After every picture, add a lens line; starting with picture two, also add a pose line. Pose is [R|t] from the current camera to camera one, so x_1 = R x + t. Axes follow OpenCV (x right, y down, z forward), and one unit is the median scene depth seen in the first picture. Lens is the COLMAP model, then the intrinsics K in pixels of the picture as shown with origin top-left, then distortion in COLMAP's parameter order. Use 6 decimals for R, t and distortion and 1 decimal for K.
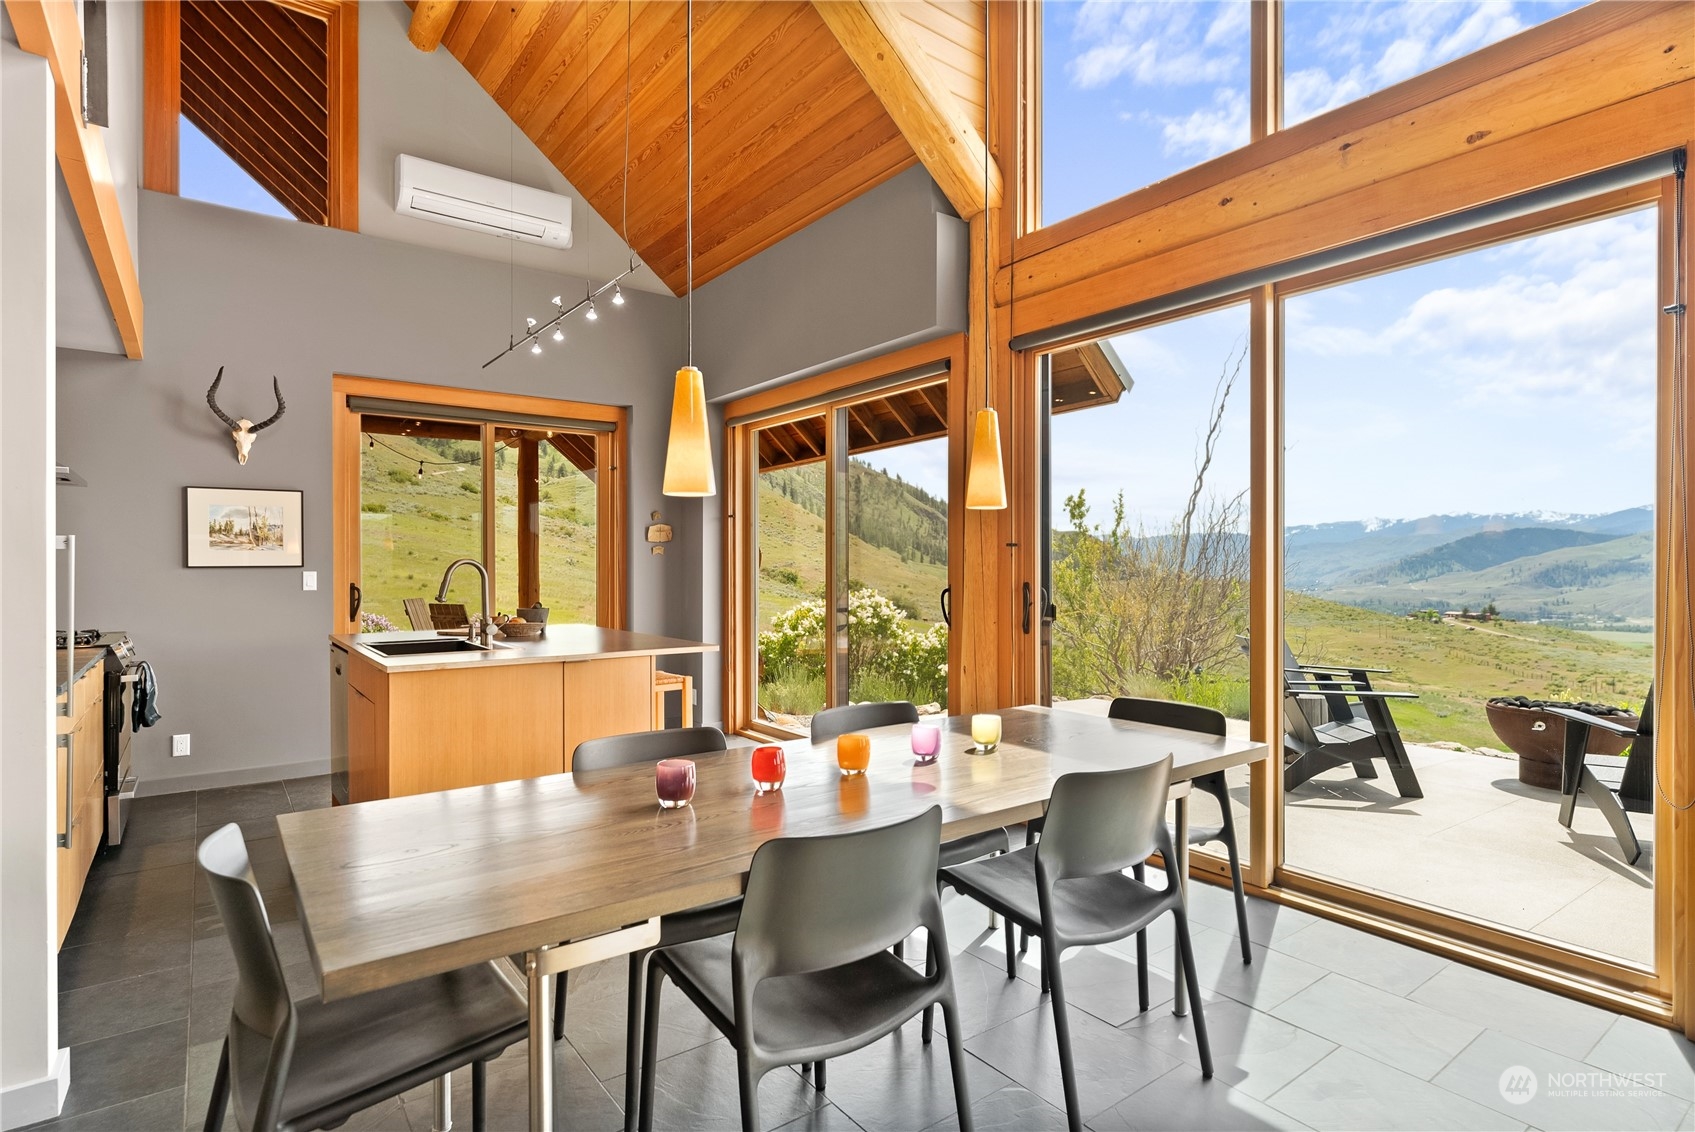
lens RADIAL K [[859.2, 0, 850.8], [0, 859.2, 566.6], [0, 0, 1]] dist [-0.002607, 0.000725]
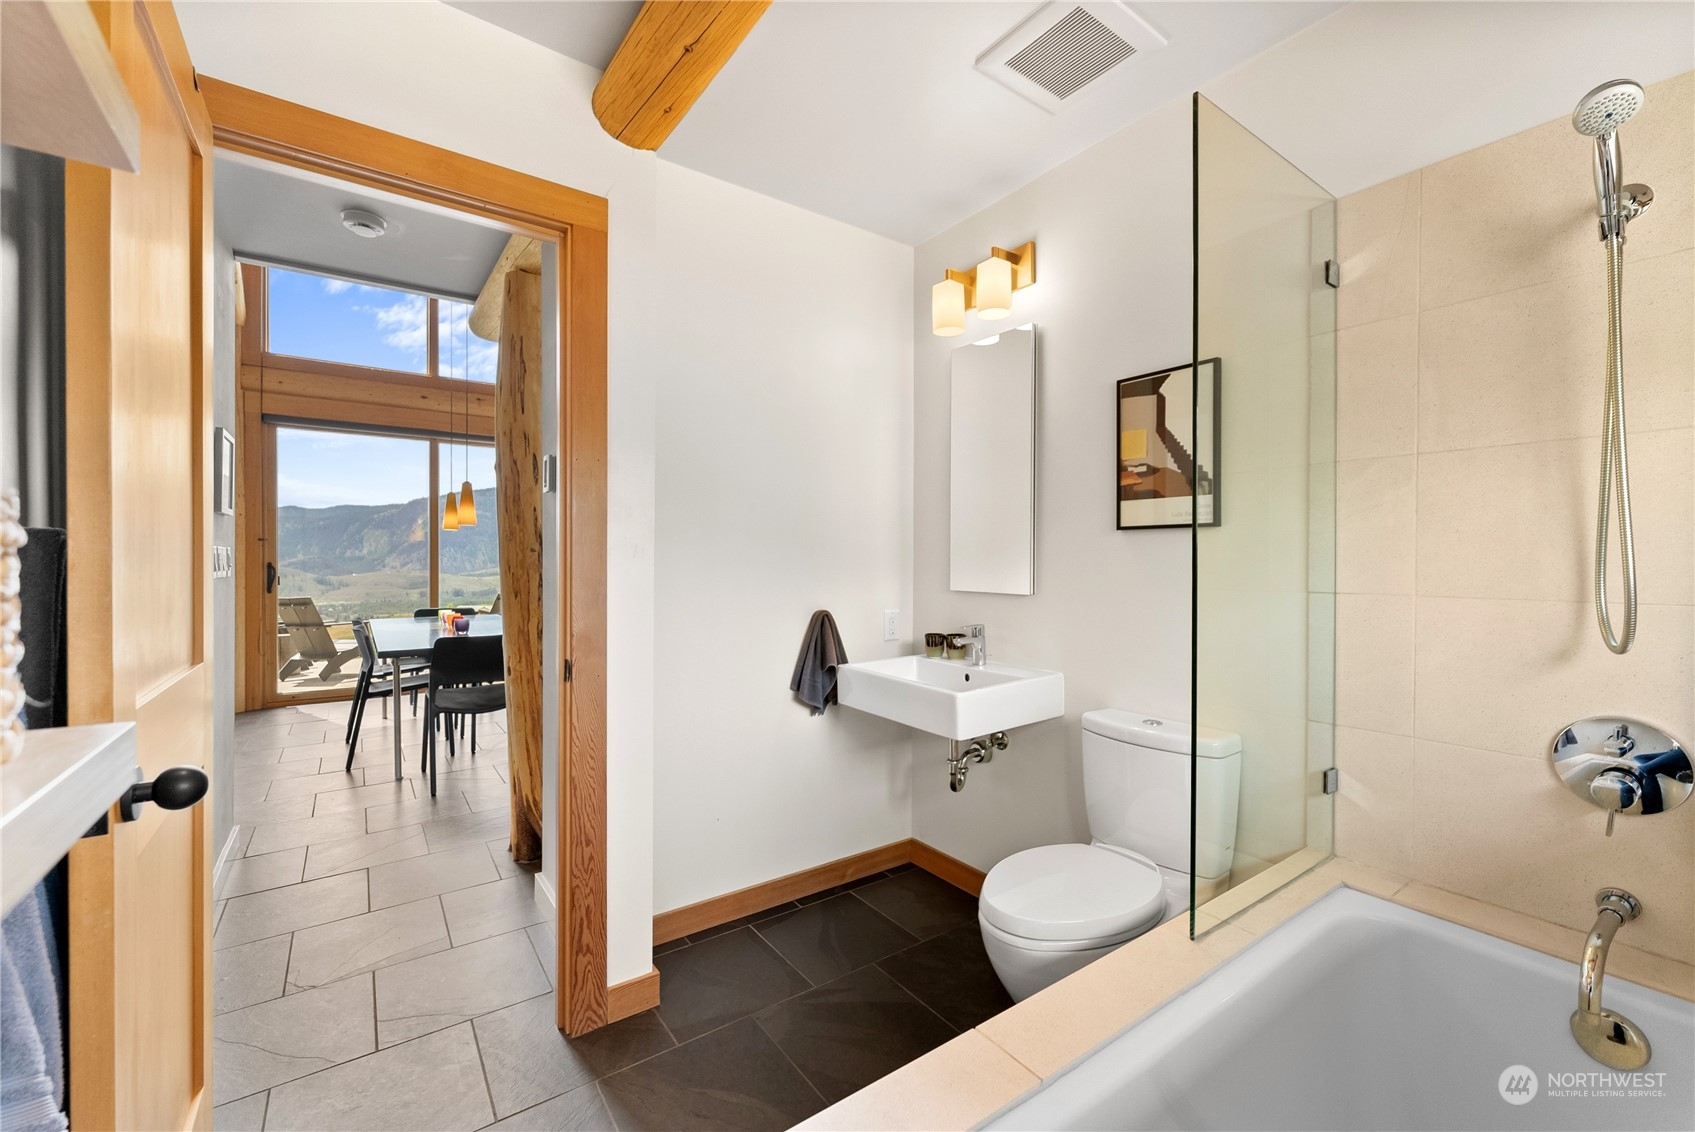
lens RADIAL K [[686.6, 0, 846.2], [0, 686.6, 564.9], [0, 0, 1]] dist [0.004435, 0.000144]
pose [[0.019164, -0.000458, 0.999816, -1.089783], [-0.001273, 0.999999, 0.000482, 0.023328], [-0.999816, -0.001282, 0.019163, -0.146873]]
